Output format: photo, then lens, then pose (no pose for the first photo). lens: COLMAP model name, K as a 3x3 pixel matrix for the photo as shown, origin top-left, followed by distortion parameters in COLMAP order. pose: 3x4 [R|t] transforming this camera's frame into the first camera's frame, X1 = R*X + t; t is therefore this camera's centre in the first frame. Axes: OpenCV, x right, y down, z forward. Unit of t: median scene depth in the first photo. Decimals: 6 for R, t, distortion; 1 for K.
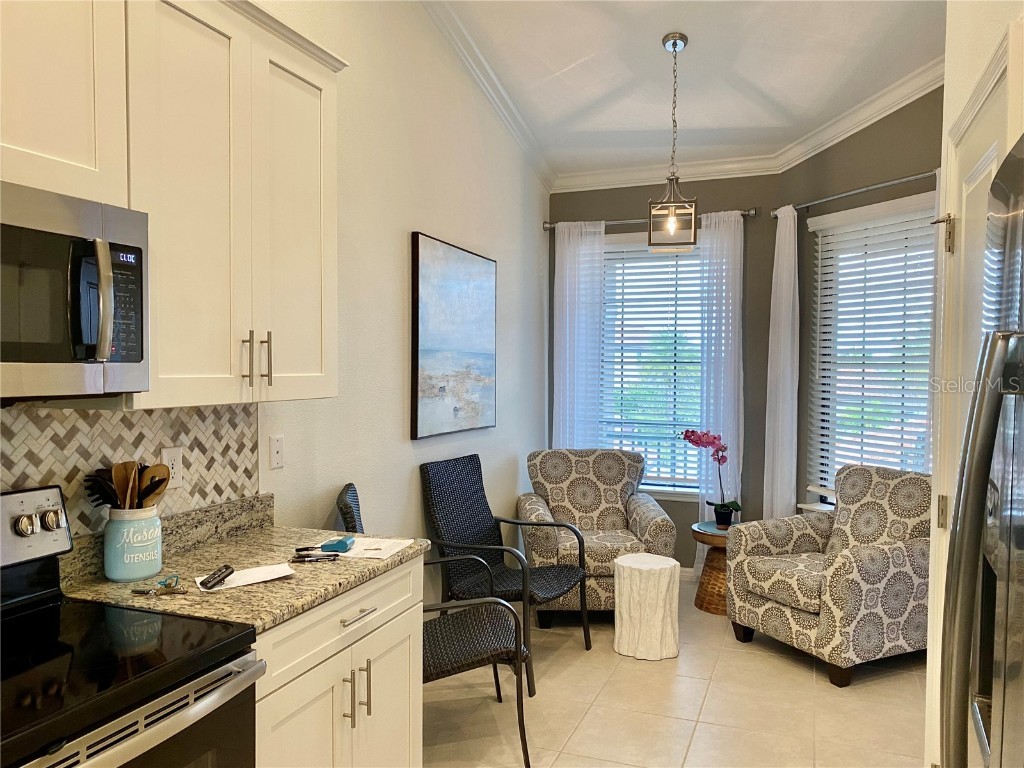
lens RADIAL K [[777.2, 0, 516.6], [0, 777.2, 393.9], [0, 0, 1]] dist [0.035095, -0.037143]
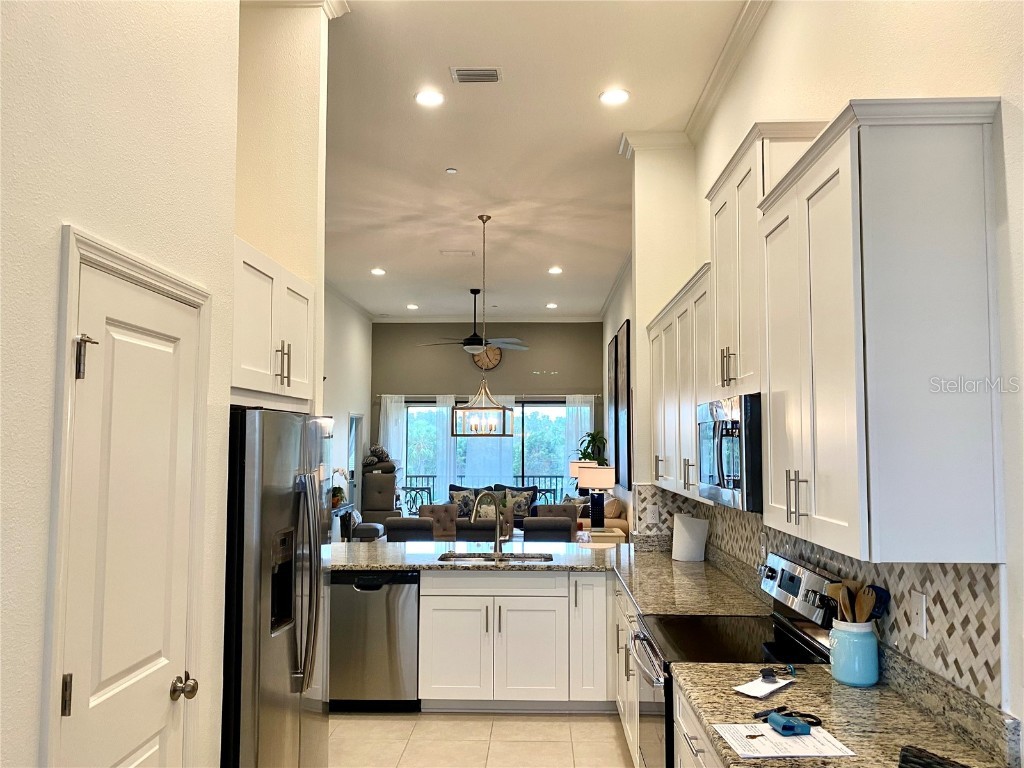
lens RADIAL K [[758.8, 0, 518.8], [0, 758.8, 398.8], [0, 0, 1]] dist [0.007341, -0.001822]
pose [[-0.944445, -0.031521, -0.327154, 0.175766], [-0.024591, 0.999377, -0.025298, -0.069972], [0.327748, -0.015847, -0.944632, 0.918604]]
